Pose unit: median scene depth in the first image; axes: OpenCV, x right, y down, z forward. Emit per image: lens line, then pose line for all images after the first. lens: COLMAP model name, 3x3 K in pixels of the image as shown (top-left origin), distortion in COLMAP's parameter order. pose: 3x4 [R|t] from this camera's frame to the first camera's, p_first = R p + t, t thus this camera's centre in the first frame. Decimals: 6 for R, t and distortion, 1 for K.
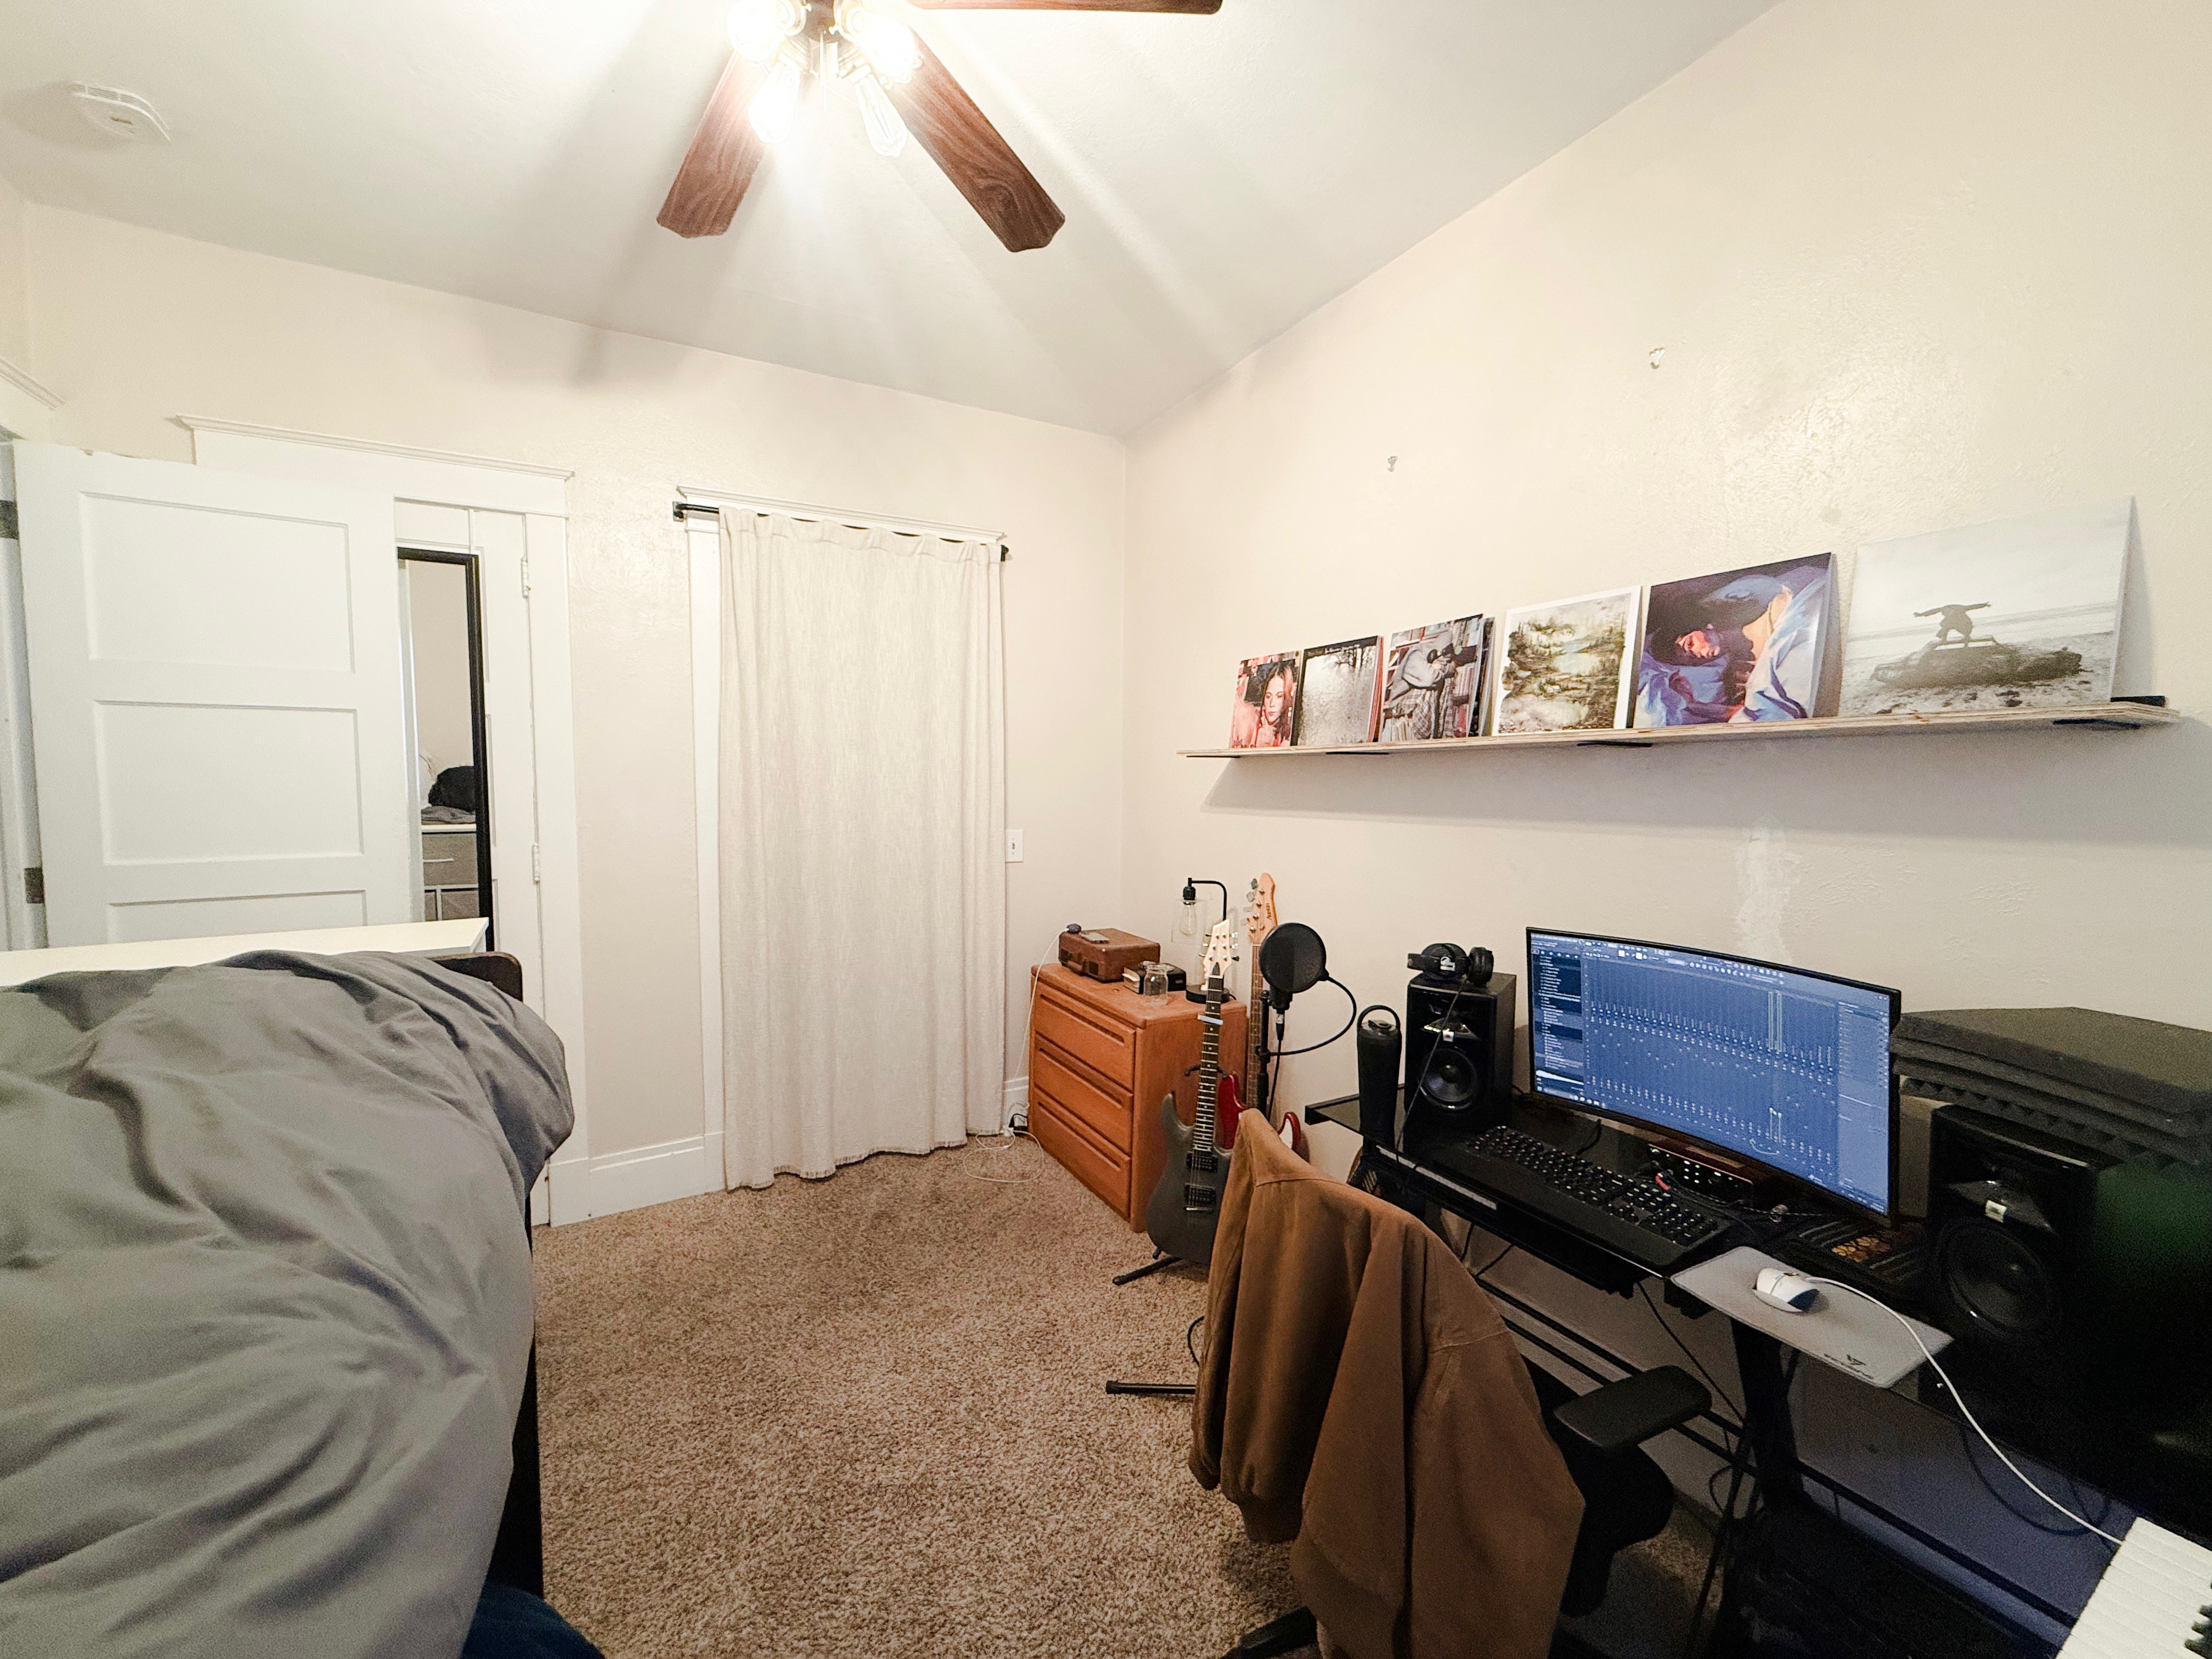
lens RADIAL K [[907.6, 0, 1106.0], [0, 907.6, 829.5], [0, 0, 1]] dist [-0.001699, -0.000025]
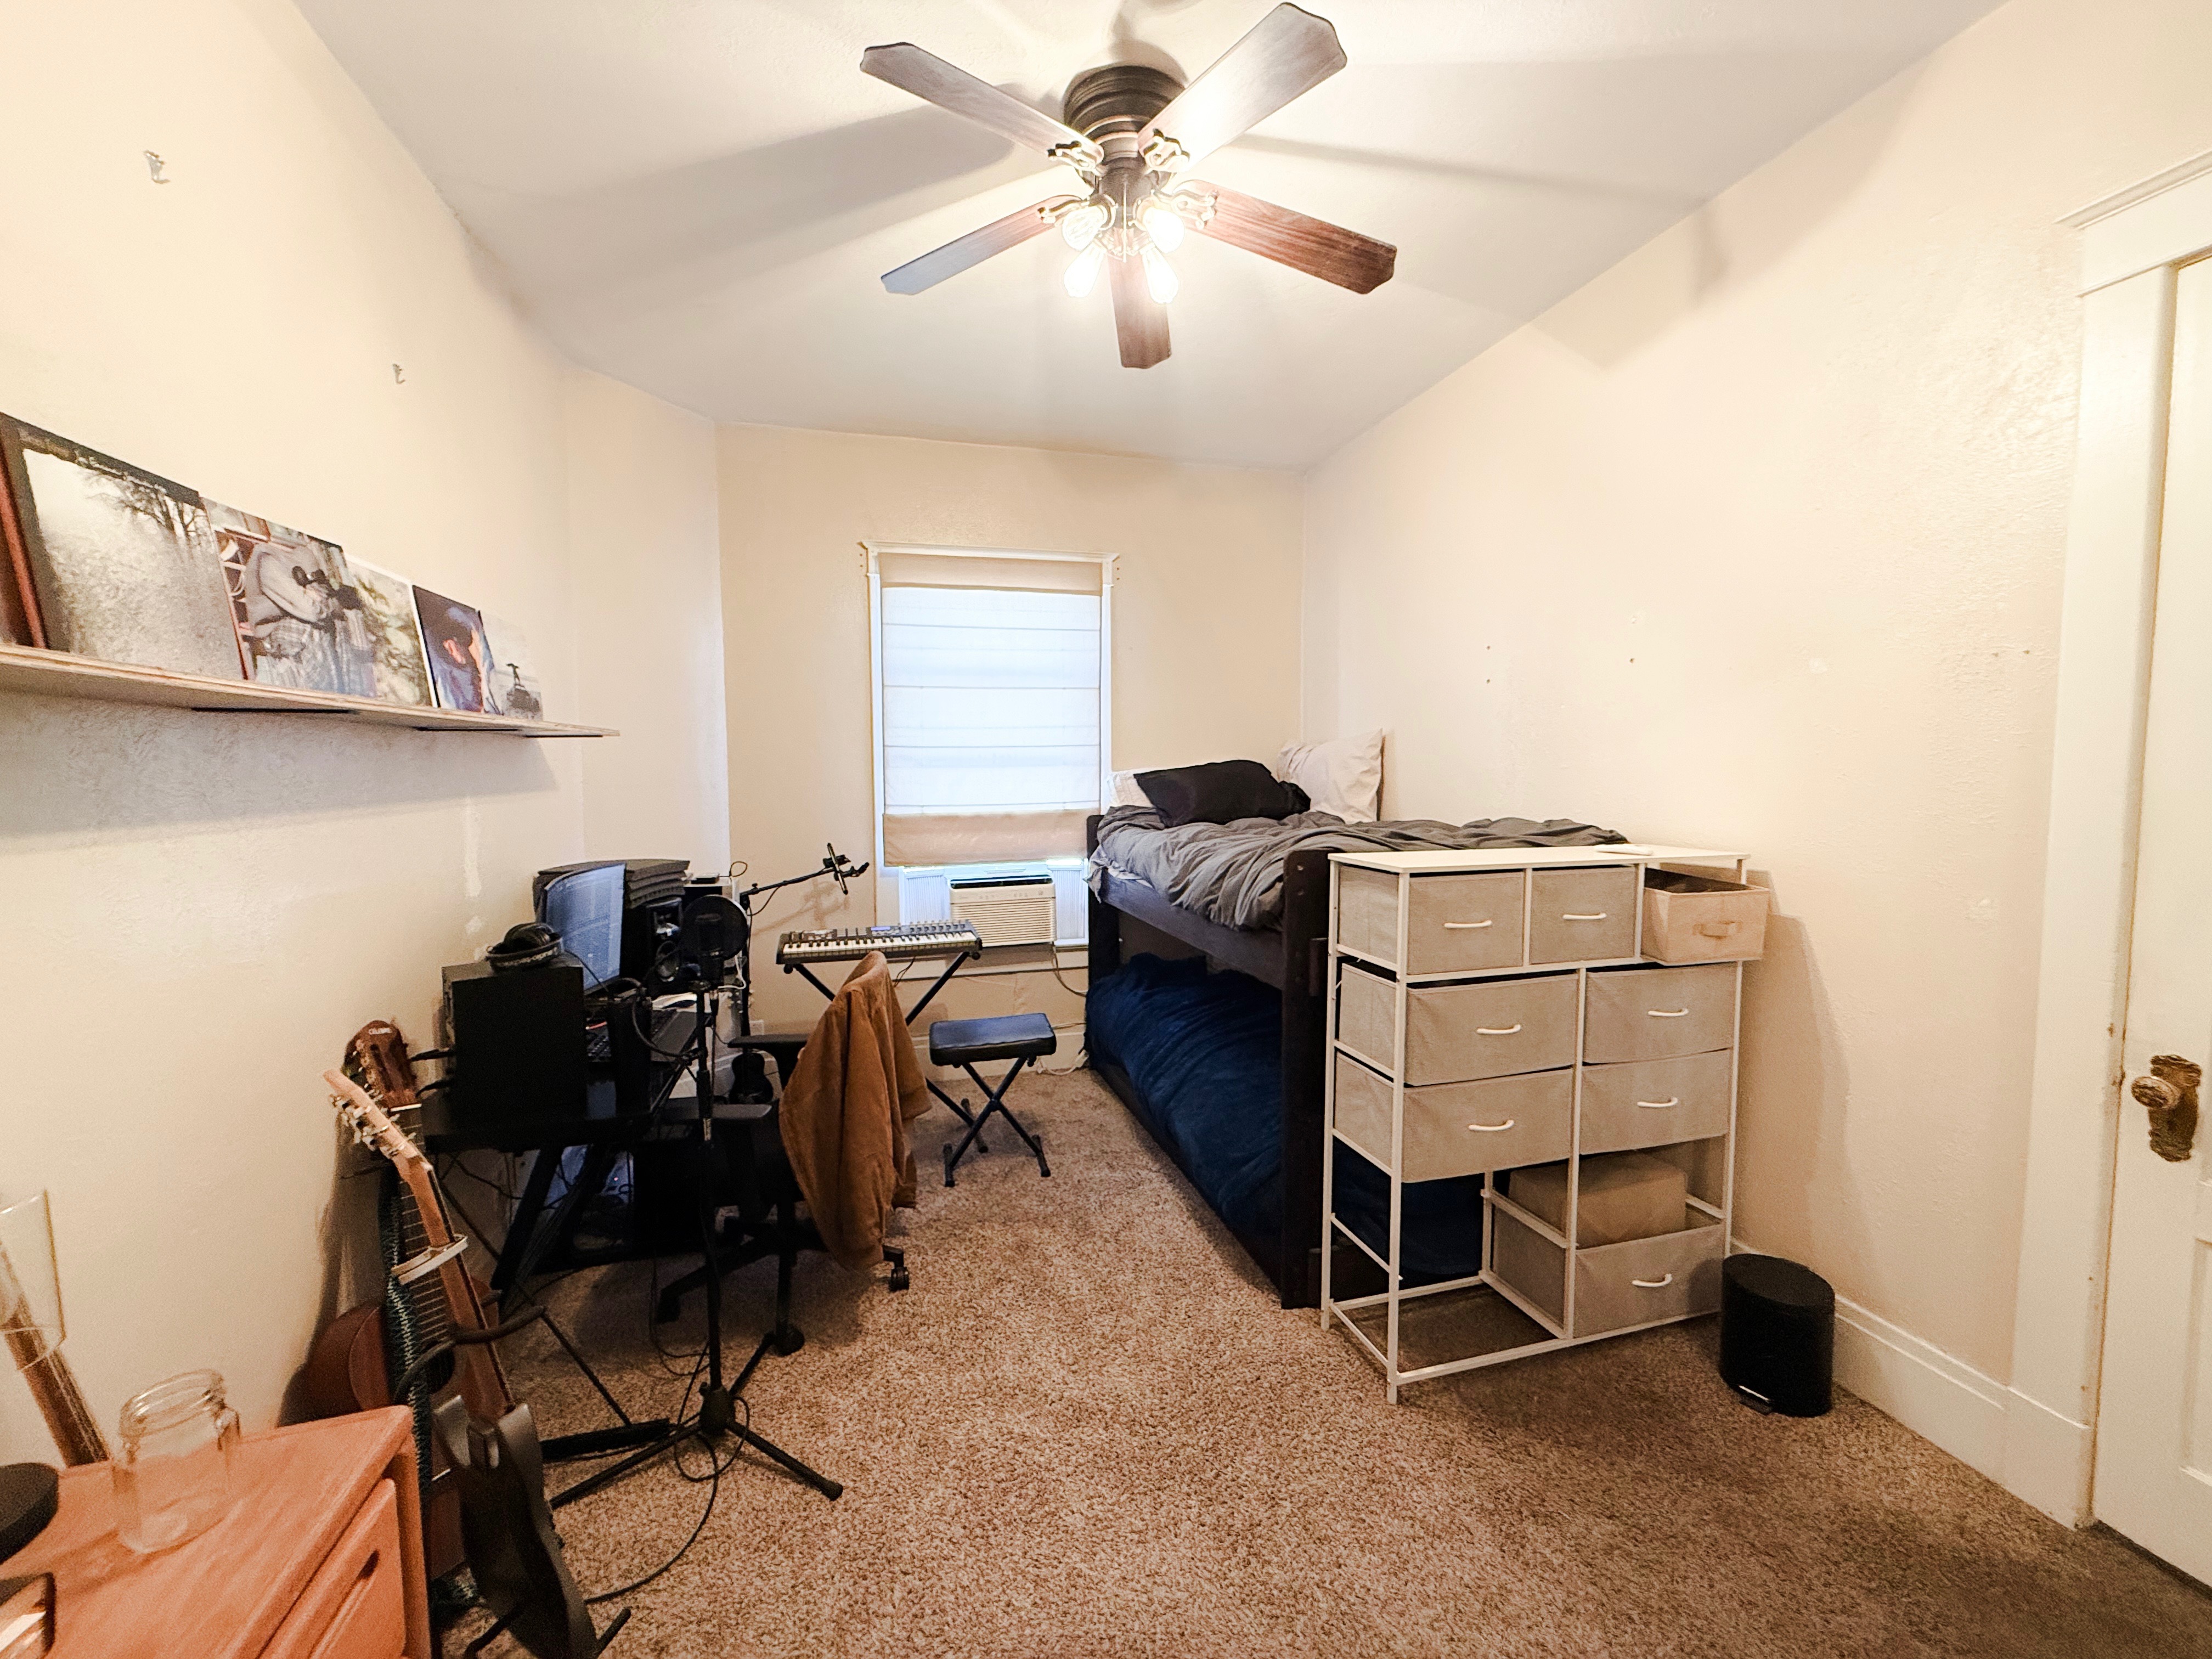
lens RADIAL K [[907.6, 0, 1106.0], [0, 907.6, 829.5], [0, 0, 1]] dist [-0.001699, -0.000025]
pose [[-0.971130, -0.014430, 0.238114, -0.316985], [0.015680, 0.992149, 0.124076, -0.062667], [-0.238035, 0.124228, -0.963279, 1.240531]]
